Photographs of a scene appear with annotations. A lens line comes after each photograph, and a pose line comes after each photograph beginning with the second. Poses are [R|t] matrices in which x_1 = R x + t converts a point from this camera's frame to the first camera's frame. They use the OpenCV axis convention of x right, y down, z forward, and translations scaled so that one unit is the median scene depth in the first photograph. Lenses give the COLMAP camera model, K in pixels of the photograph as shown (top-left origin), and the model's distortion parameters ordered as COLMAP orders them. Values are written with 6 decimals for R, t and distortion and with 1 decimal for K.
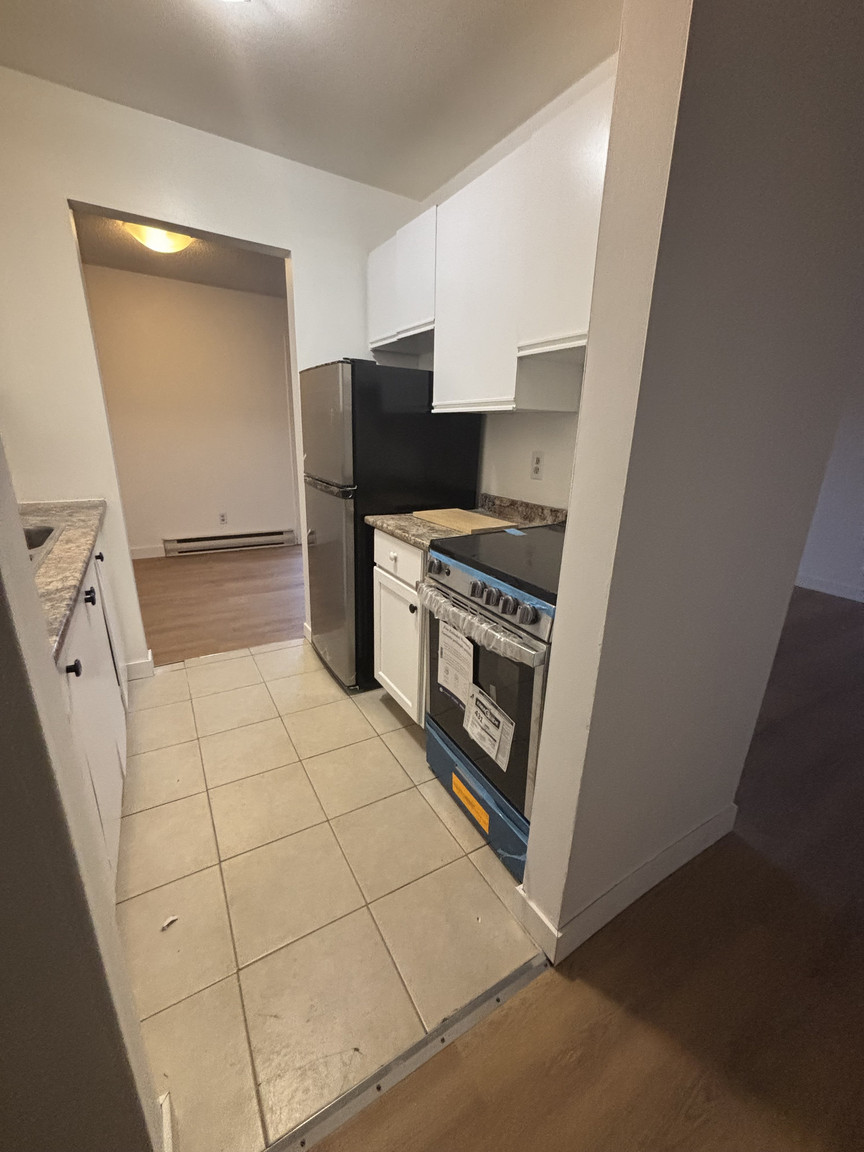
lens RADIAL K [[468.6, 0, 435.9], [0, 468.6, 580.8], [0, 0, 1]] dist [-0.011922, -0.000064]
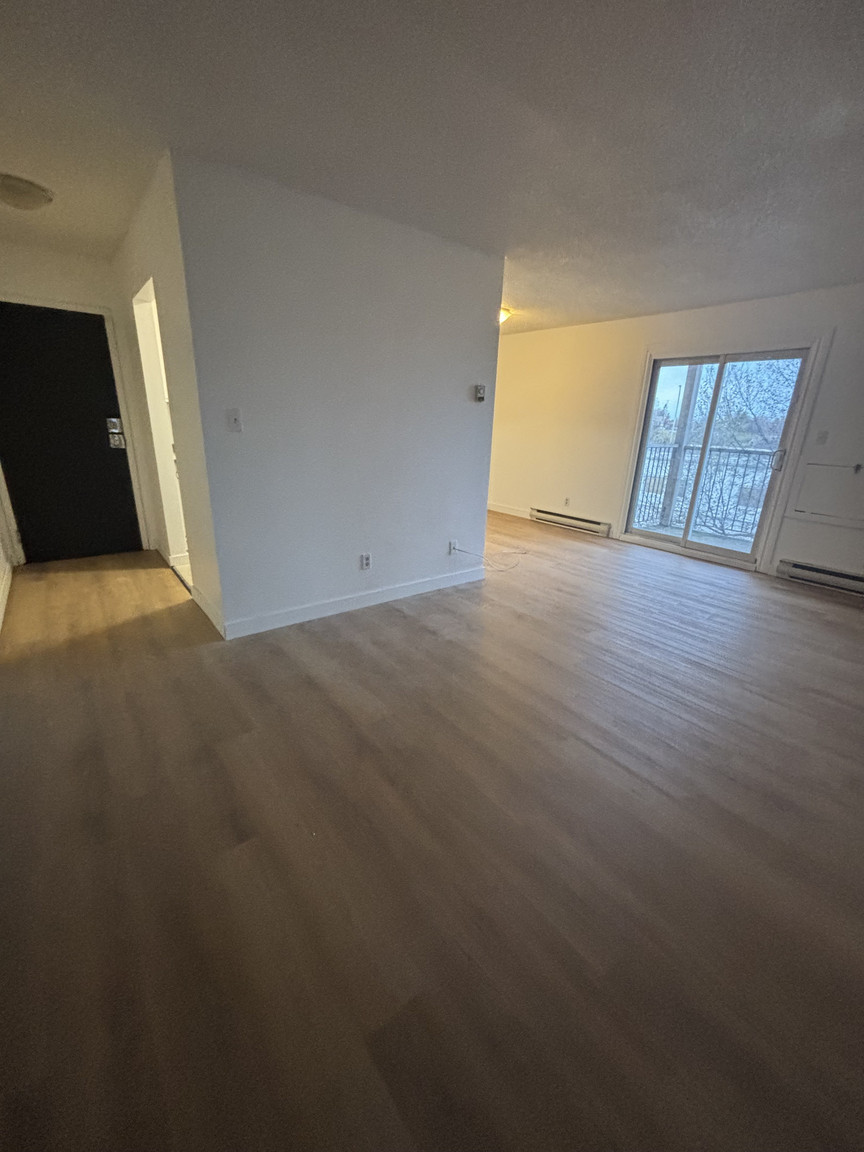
lens RADIAL K [[464.6, 0, 427.6], [0, 464.6, 576.4], [0, 0, 1]] dist [0.000382, 0.000043]
pose [[0.123084, 0.289245, -0.949309, 1.314386], [-0.331316, 0.913675, 0.235430, -0.200136], [0.935457, 0.285543, 0.208291, 0.713633]]
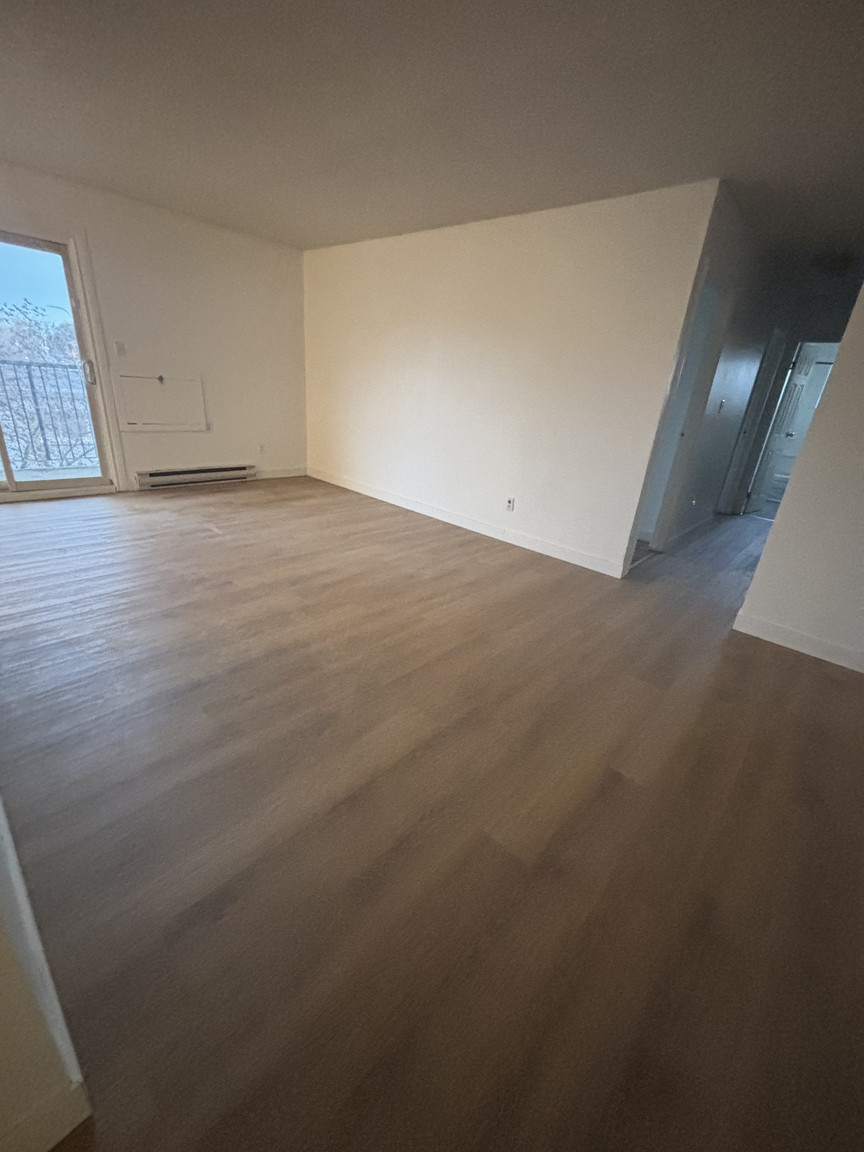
lens RADIAL K [[462.5, 0, 432.0], [0, 462.5, 576.0], [0, 0, 1]] dist [0.033178, 0.000039]
pose [[0.958712, -0.066877, 0.276404, -0.402252], [0.035390, 0.992457, 0.117378, 0.063625], [-0.282169, -0.102749, 0.953847, -0.339529]]
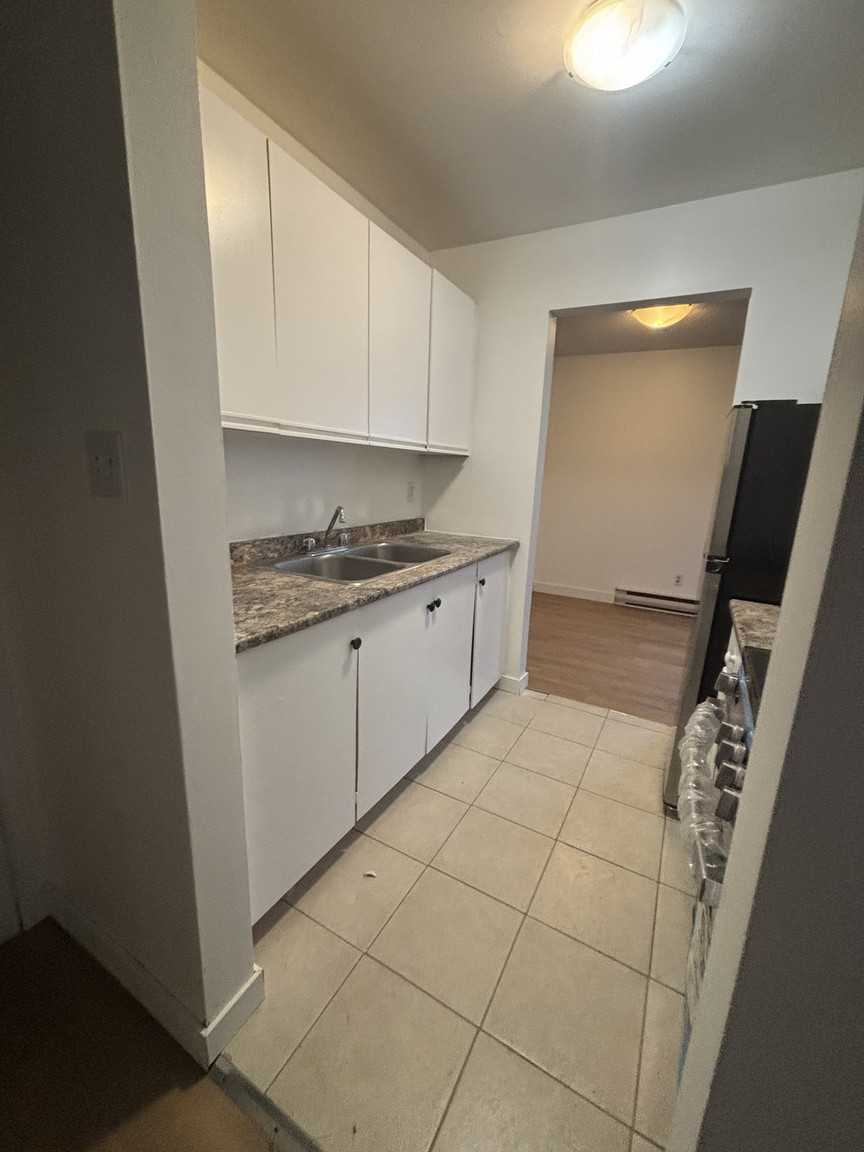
lens RADIAL K [[464.6, 0, 427.6], [0, 464.6, 576.4], [0, 0, 1]] dist [0.000382, 0.000043]
pose [[0.491328, 0.177126, -0.852774, 0.169697], [-0.288895, 0.956816, 0.032289, -0.038183], [0.821667, 0.230498, 0.521281, 0.134577]]
